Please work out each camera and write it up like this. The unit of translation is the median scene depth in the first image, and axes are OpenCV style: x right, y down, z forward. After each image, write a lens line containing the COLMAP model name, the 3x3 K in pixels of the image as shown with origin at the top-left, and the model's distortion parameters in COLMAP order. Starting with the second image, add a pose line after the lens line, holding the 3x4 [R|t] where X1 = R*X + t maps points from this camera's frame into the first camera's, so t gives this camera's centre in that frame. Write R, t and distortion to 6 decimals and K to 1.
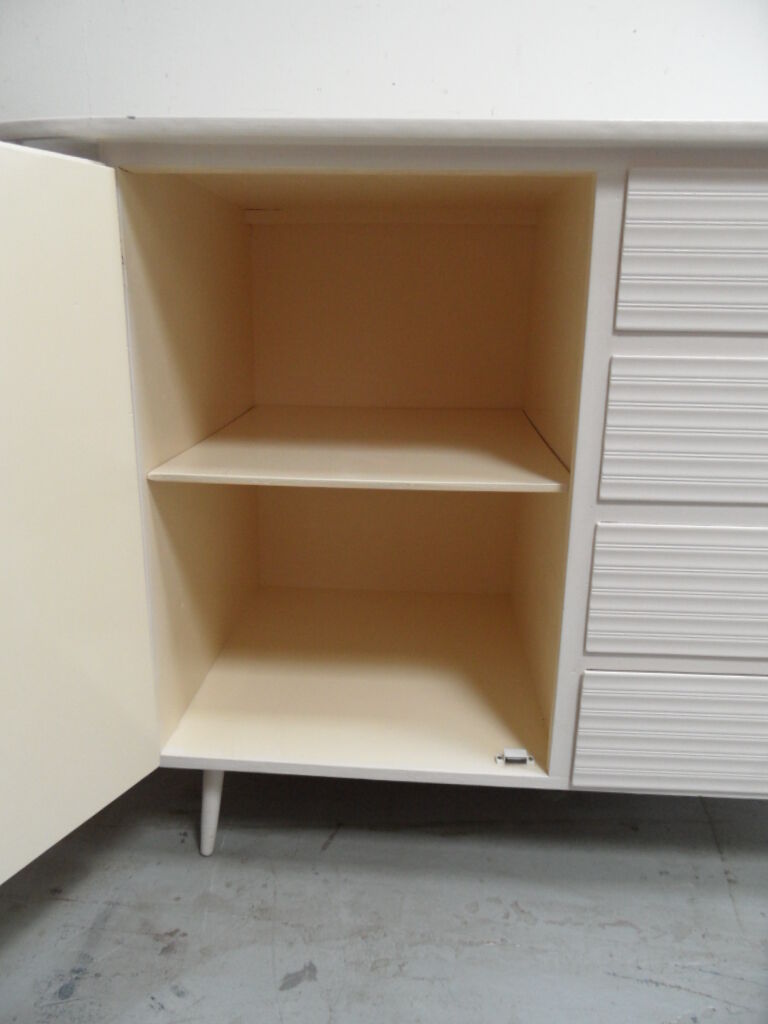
lens RADIAL K [[744.6, 0, 386.3], [0, 744.6, 510.2], [0, 0, 1]] dist [-0.048026, 0.046689]
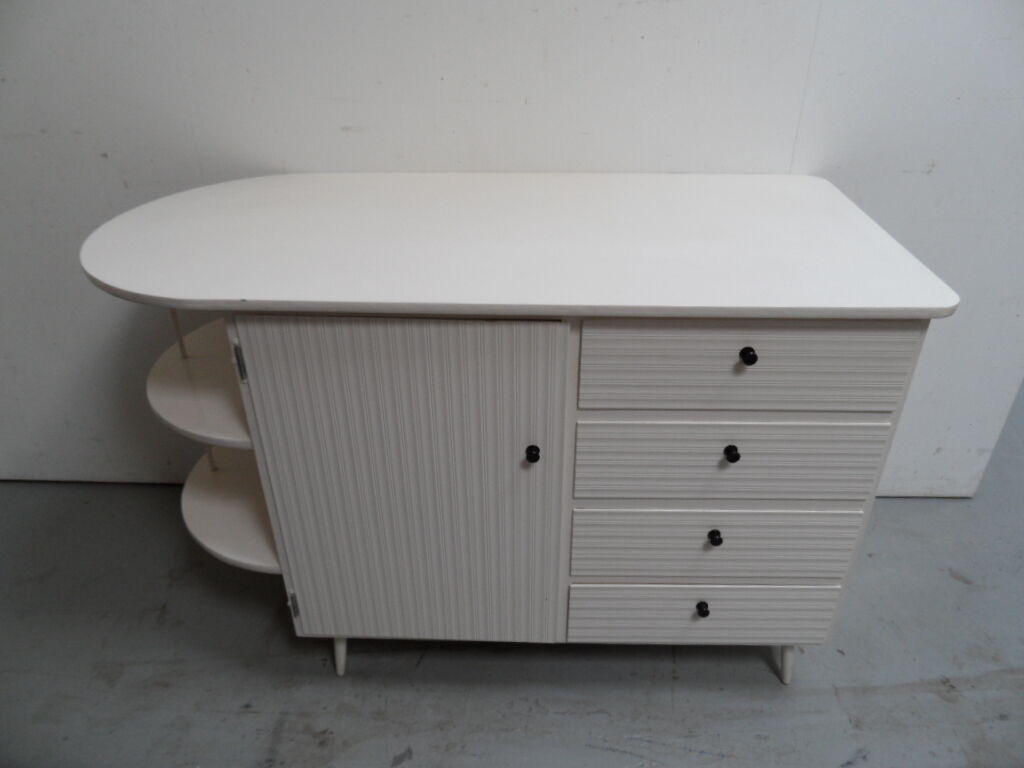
lens RADIAL K [[732.2, 0, 521.1], [0, 732.2, 388.8], [0, 0, 1]] dist [-0.004329, 0.005638]
pose [[0.999079, -0.034225, 0.025888, 0.128244], [0.025690, 0.960229, 0.278028, -0.586649], [-0.034374, -0.277107, 0.960224, -0.357155]]
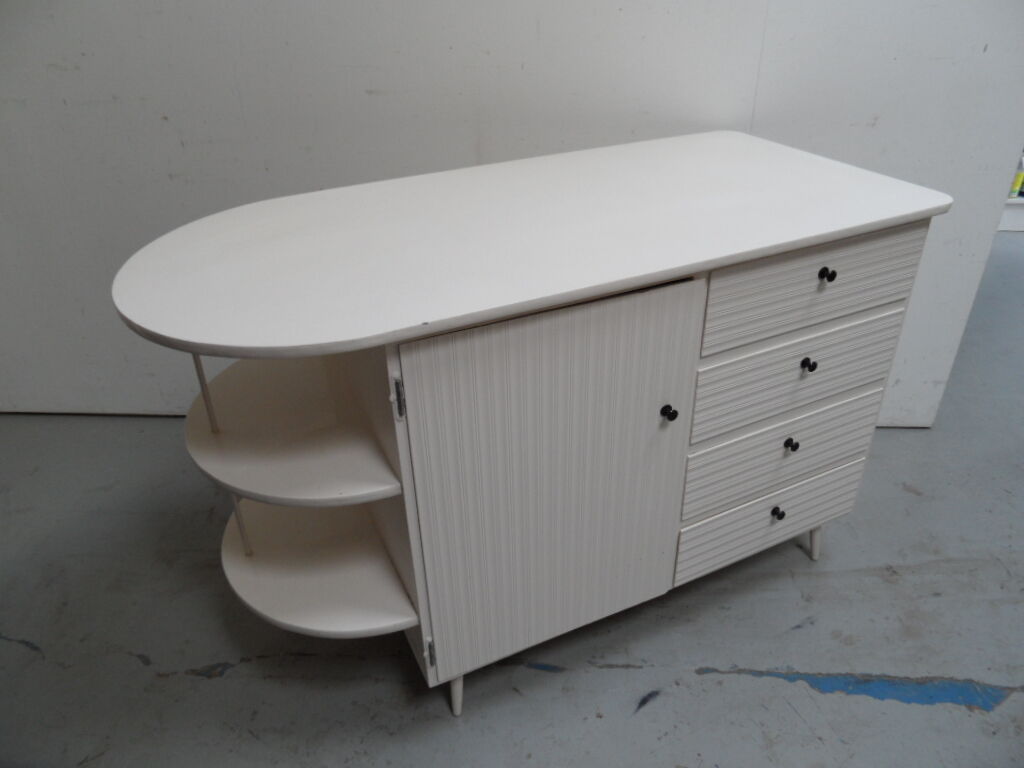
lens RADIAL K [[744.6, 0, 510.2], [0, 744.6, 384.9], [0, 0, 1]] dist [-0.048026, 0.046689]
pose [[0.874182, -0.287977, 0.390992, -0.602067], [0.173787, 0.937380, 0.301856, -0.631208], [-0.453435, -0.195928, 0.869488, -0.208720]]
